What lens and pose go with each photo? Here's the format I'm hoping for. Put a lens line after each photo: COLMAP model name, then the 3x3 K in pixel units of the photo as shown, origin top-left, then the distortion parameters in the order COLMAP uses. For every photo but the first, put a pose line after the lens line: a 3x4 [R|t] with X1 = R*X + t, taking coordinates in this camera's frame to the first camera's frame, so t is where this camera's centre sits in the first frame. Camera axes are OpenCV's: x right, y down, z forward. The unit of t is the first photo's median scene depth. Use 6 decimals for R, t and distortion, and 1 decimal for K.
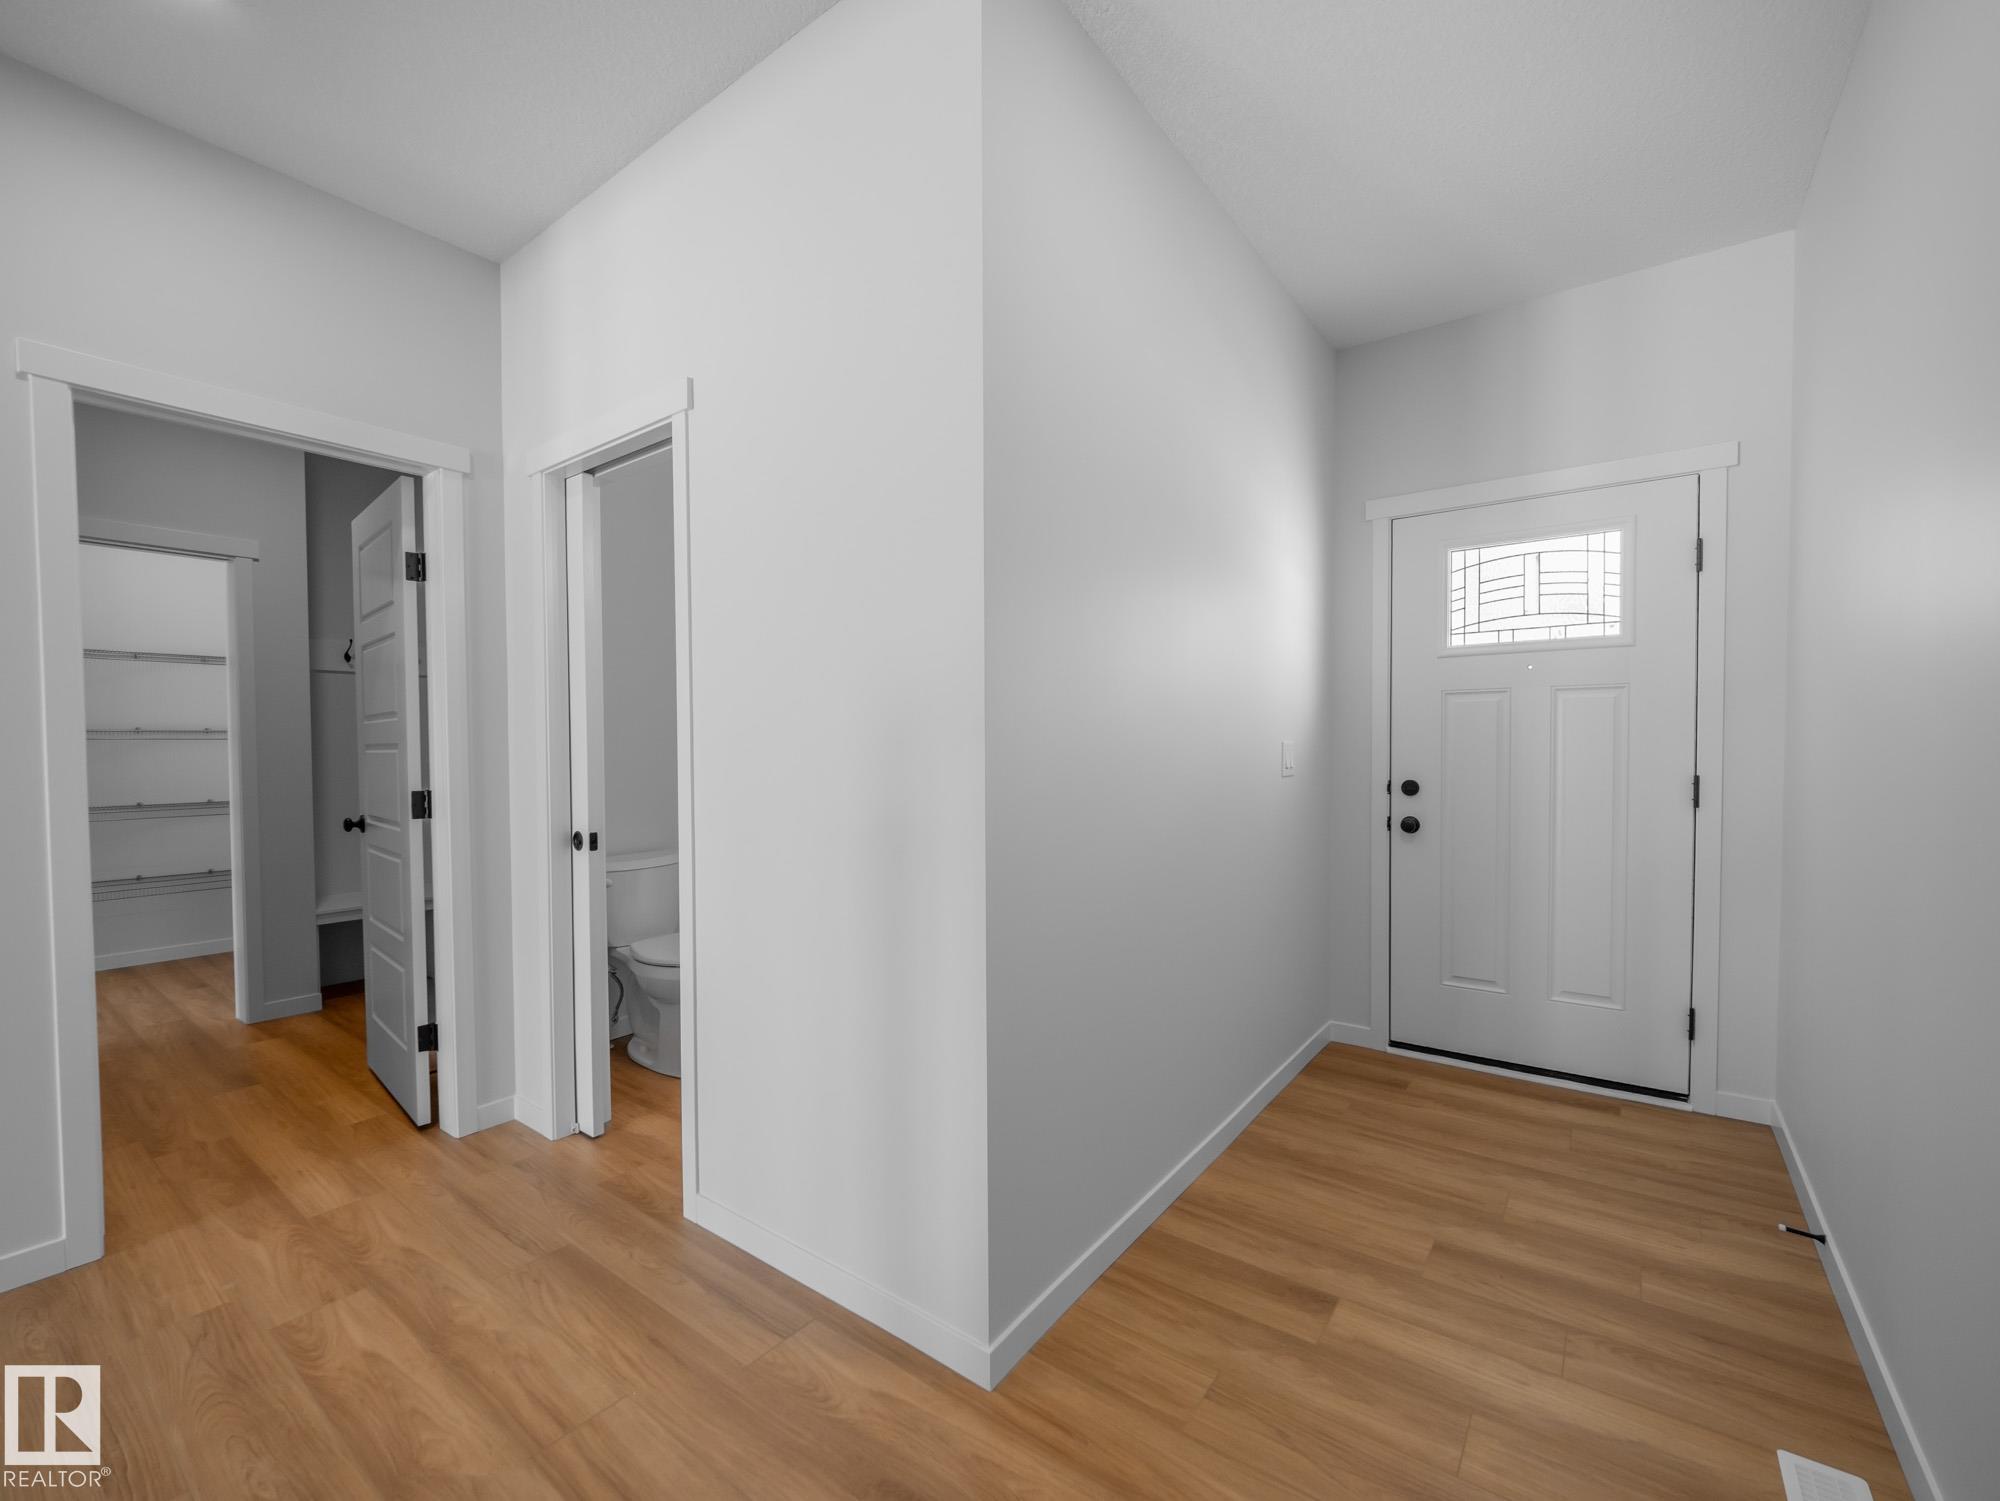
lens RADIAL K [[844.8, 0, 991.7], [0, 844.8, 762.1], [0, 0, 1]] dist [-0.001230, -0.005784]
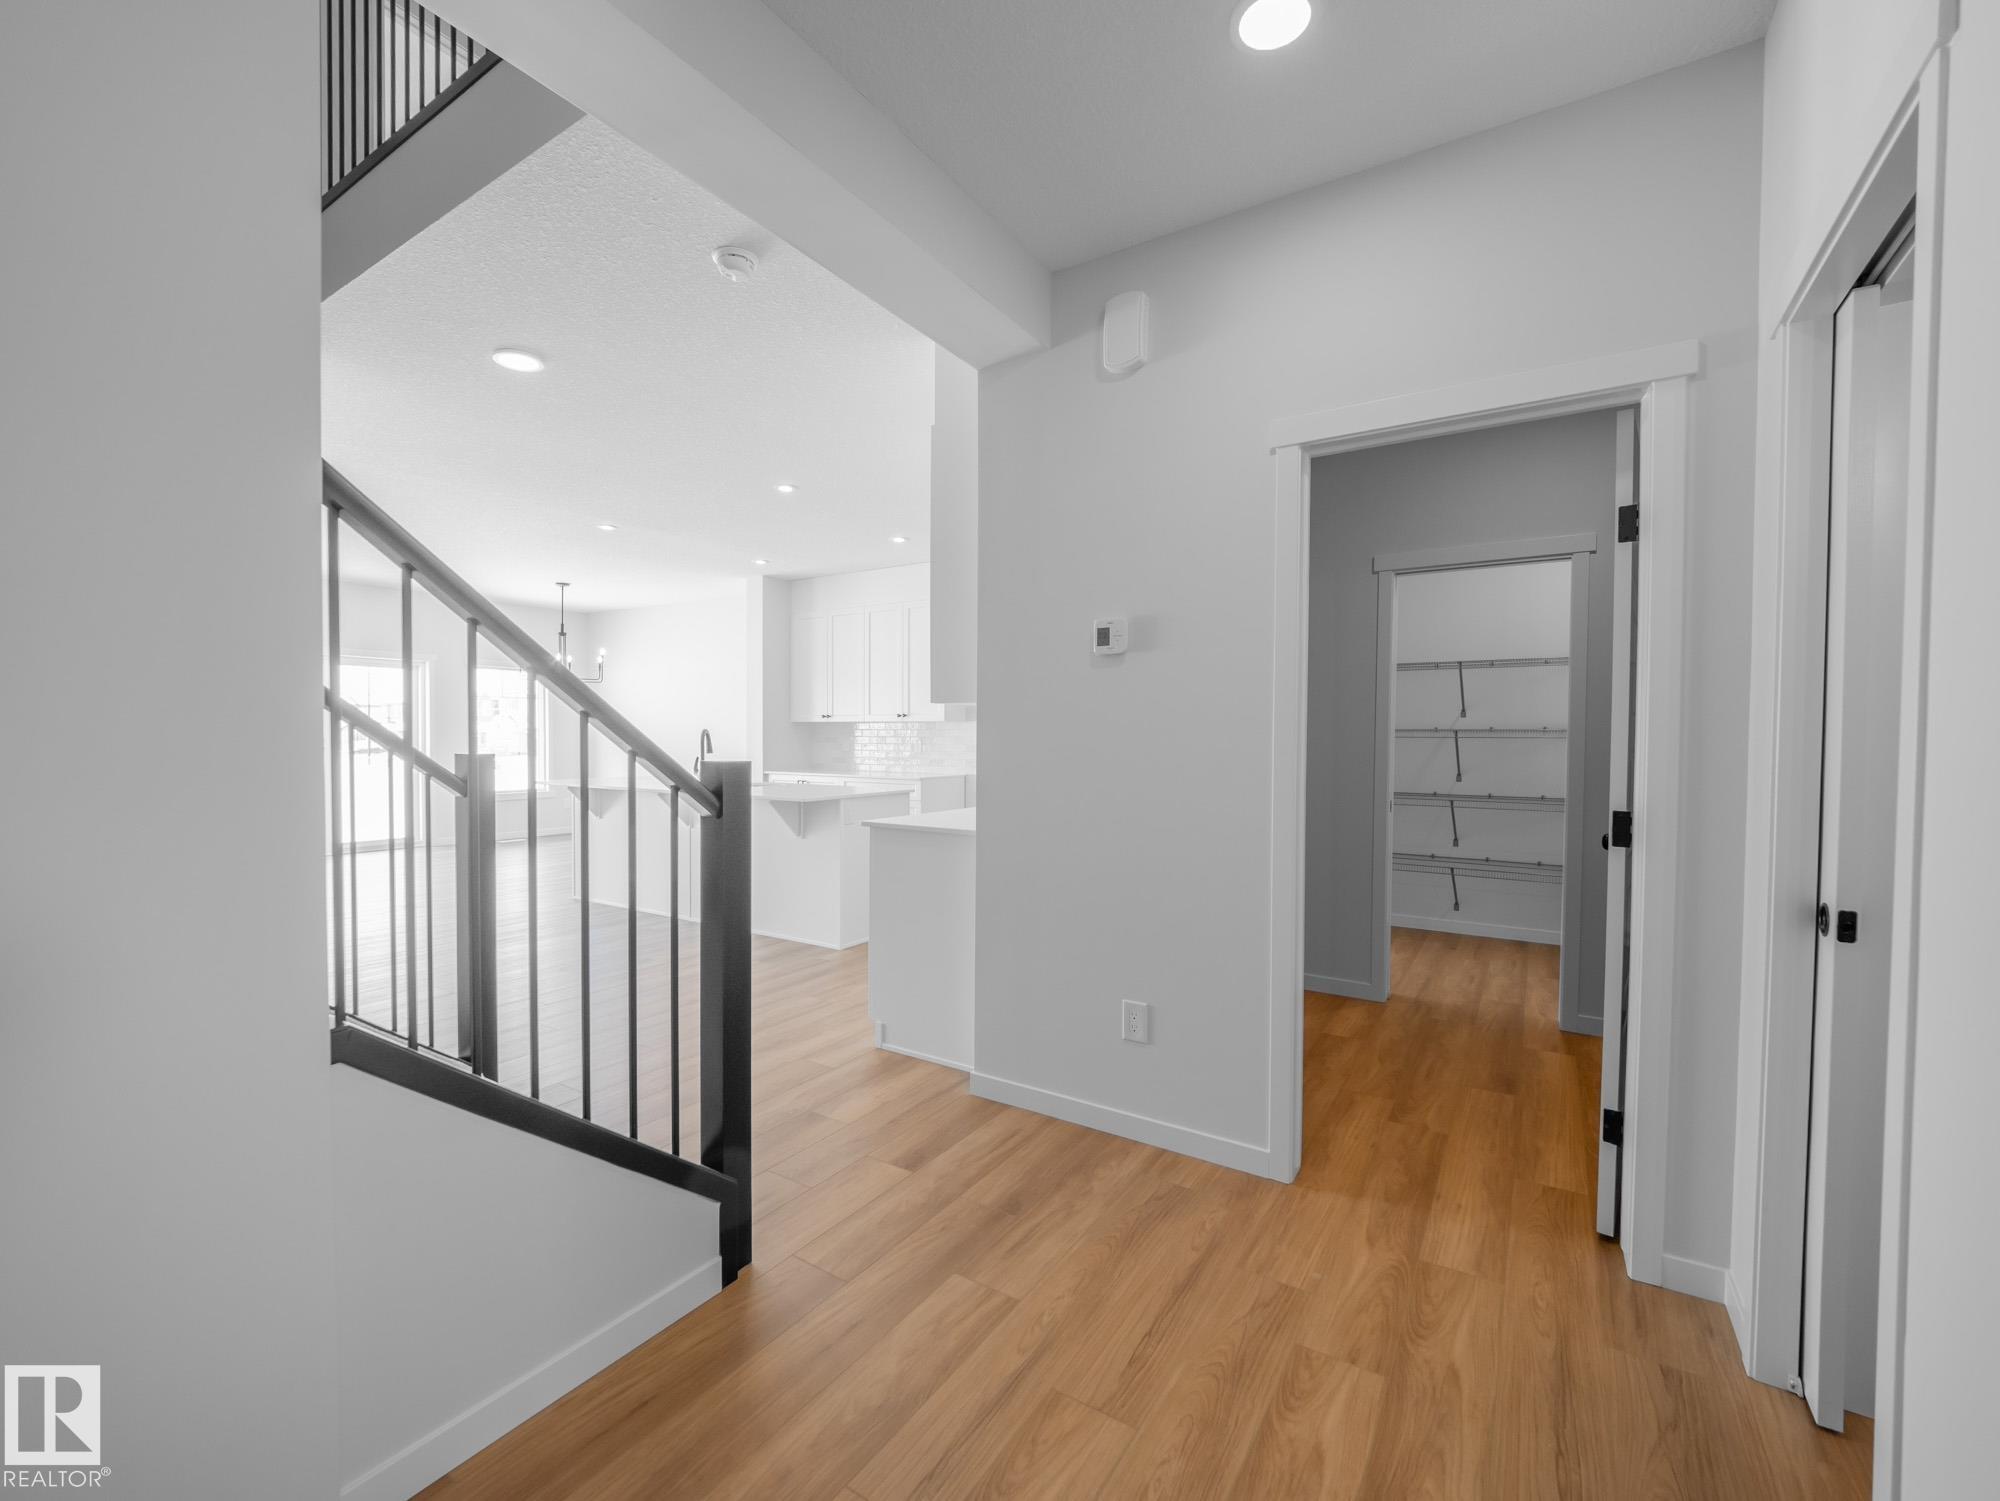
lens RADIAL K [[844.8, 0, 991.7], [0, 844.8, 762.1], [0, 0, 1]] dist [-0.001230, -0.005784]
pose [[0.069958, 0.033446, -0.996989, 0.058980], [-0.025228, 0.999177, 0.031749, -0.023185], [0.997231, 0.022931, 0.070744, 0.389308]]
